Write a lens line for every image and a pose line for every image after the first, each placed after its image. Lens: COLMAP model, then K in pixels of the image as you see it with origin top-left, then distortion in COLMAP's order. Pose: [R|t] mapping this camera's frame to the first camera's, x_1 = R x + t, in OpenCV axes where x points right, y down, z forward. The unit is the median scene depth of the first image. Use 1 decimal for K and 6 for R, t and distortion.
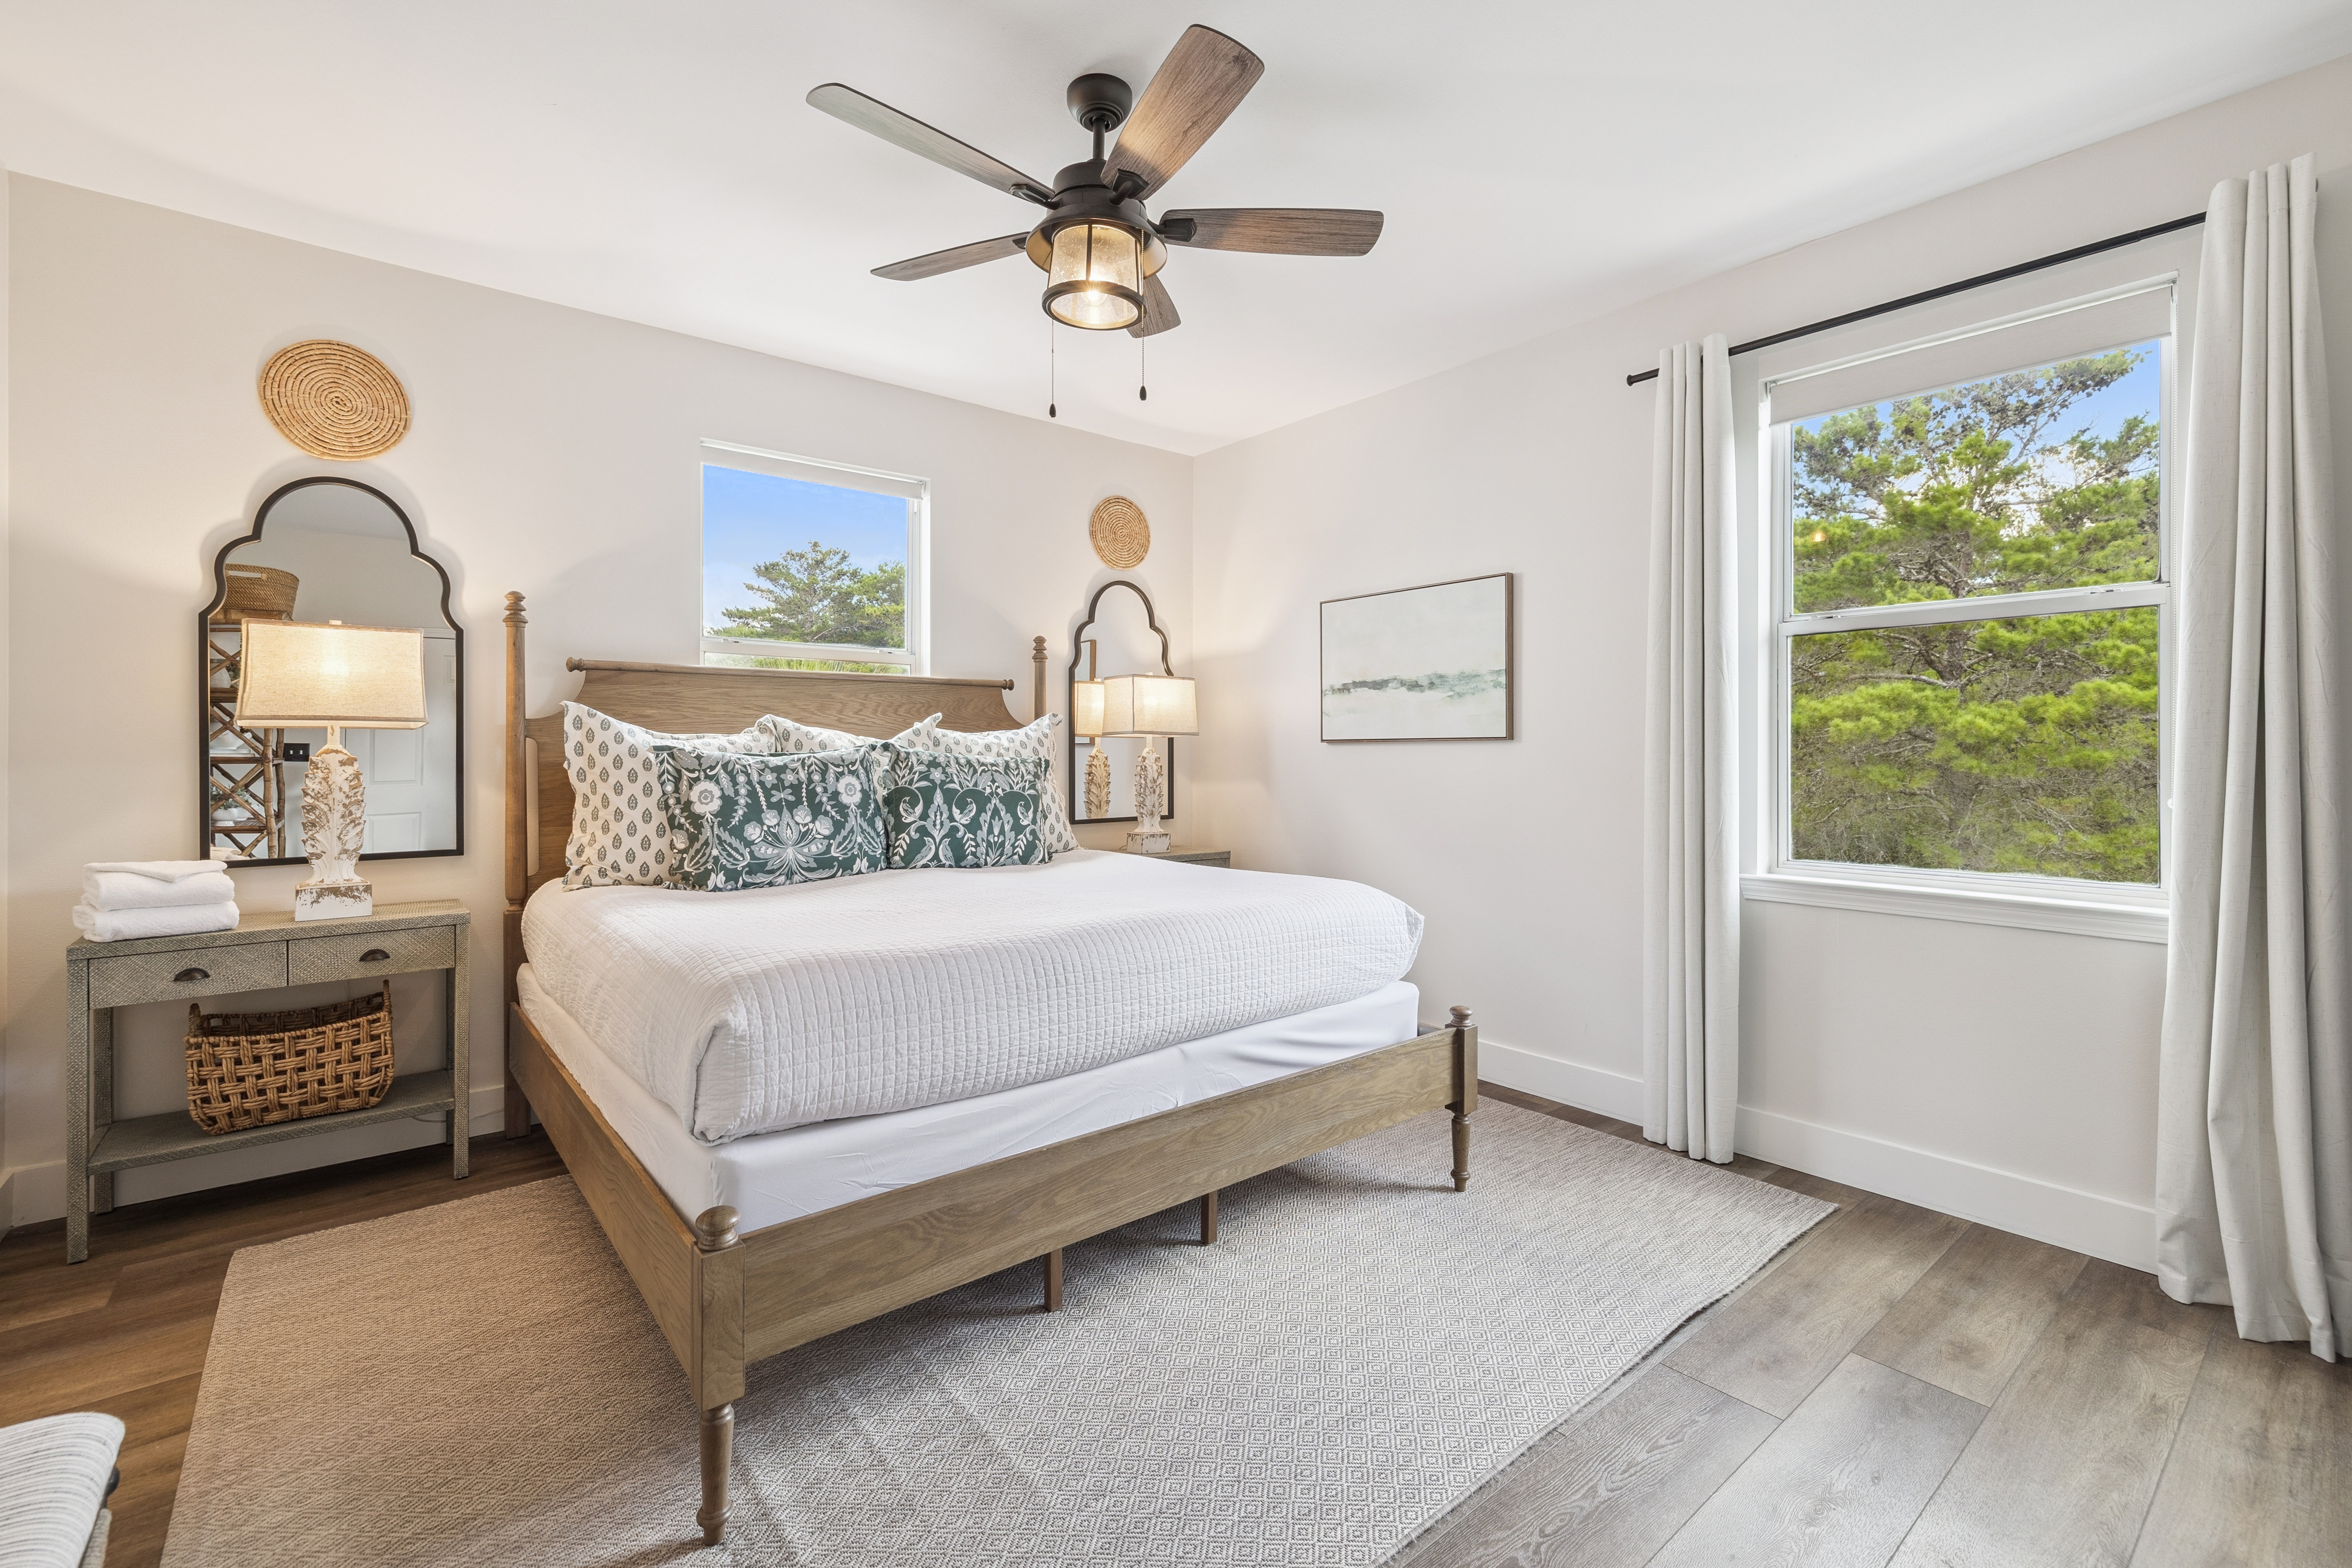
lens RADIAL K [[1006.9, 0, 1161.2], [0, 1006.9, 760.2], [0, 0, 1]] dist [0.001315, 0.000419]
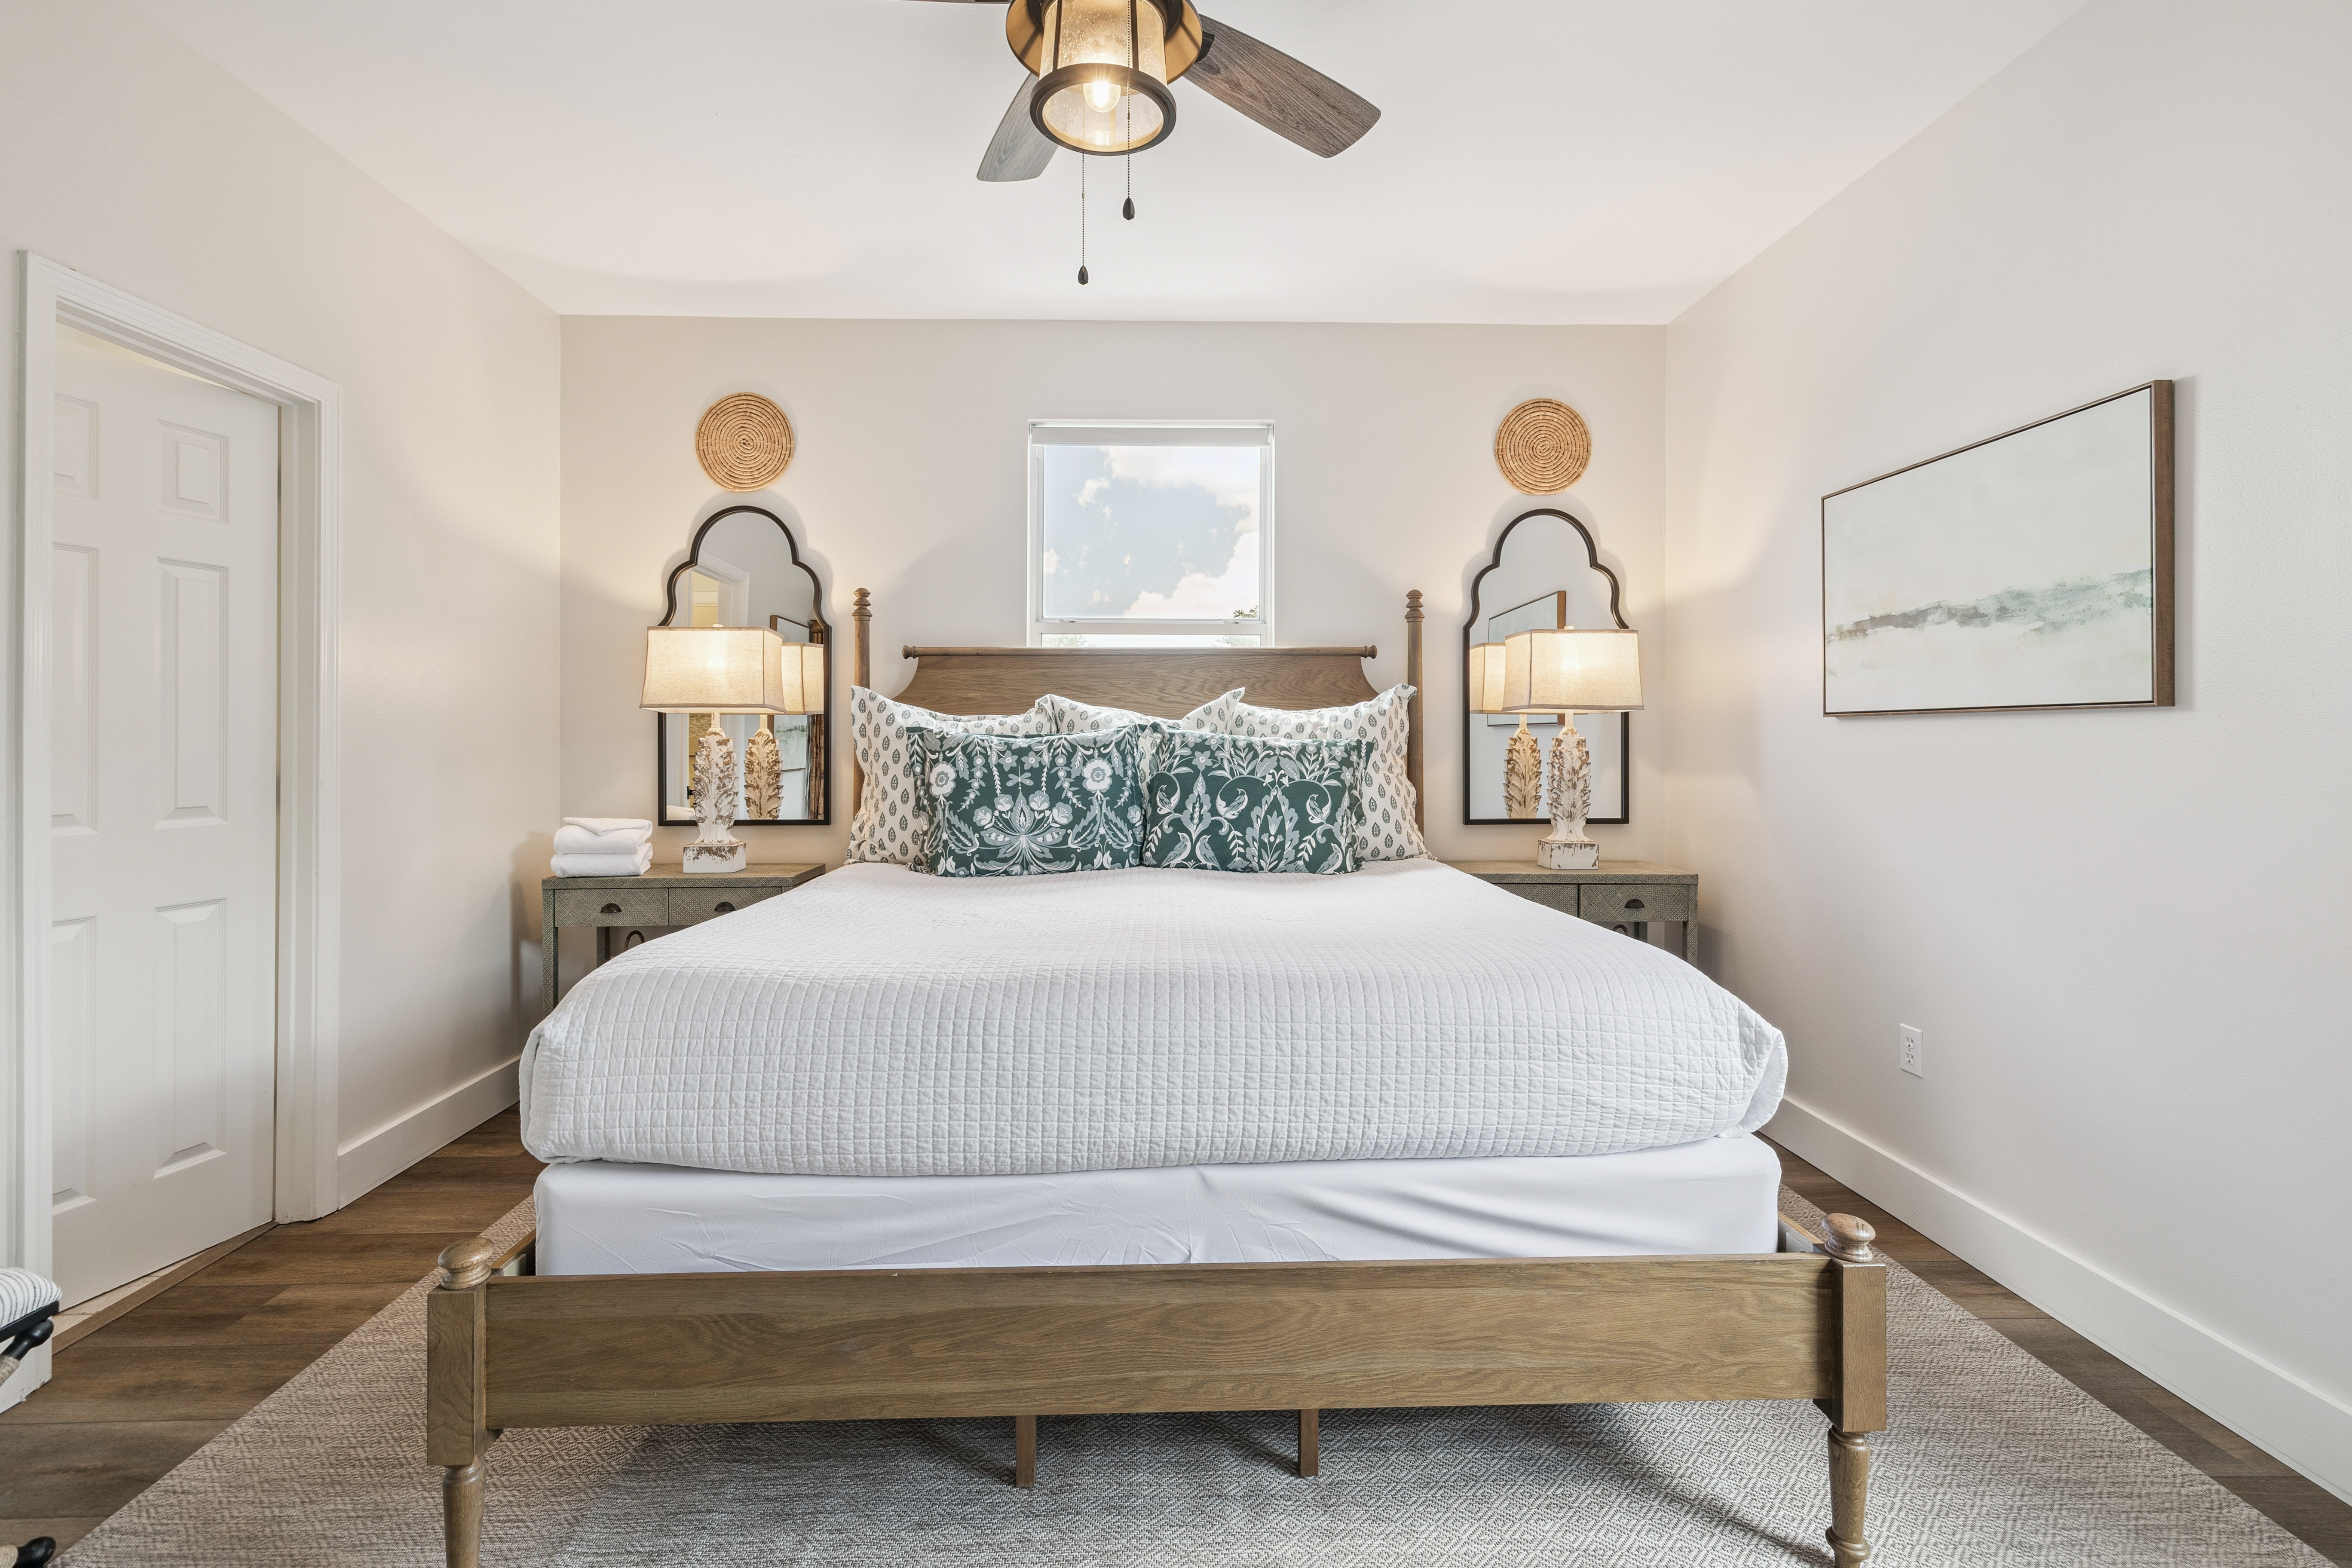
lens RADIAL K [[1007.1, 0, 1162.8], [0, 1007.1, 744.2], [0, 0, 1]] dist [0.001633, 0.000665]
pose [[0.795370, 0.003820, -0.606113, 0.279576], [-0.003717, 0.999992, 0.001426, 0.000298], [0.606113, 0.001119, 0.795378, 0.313408]]
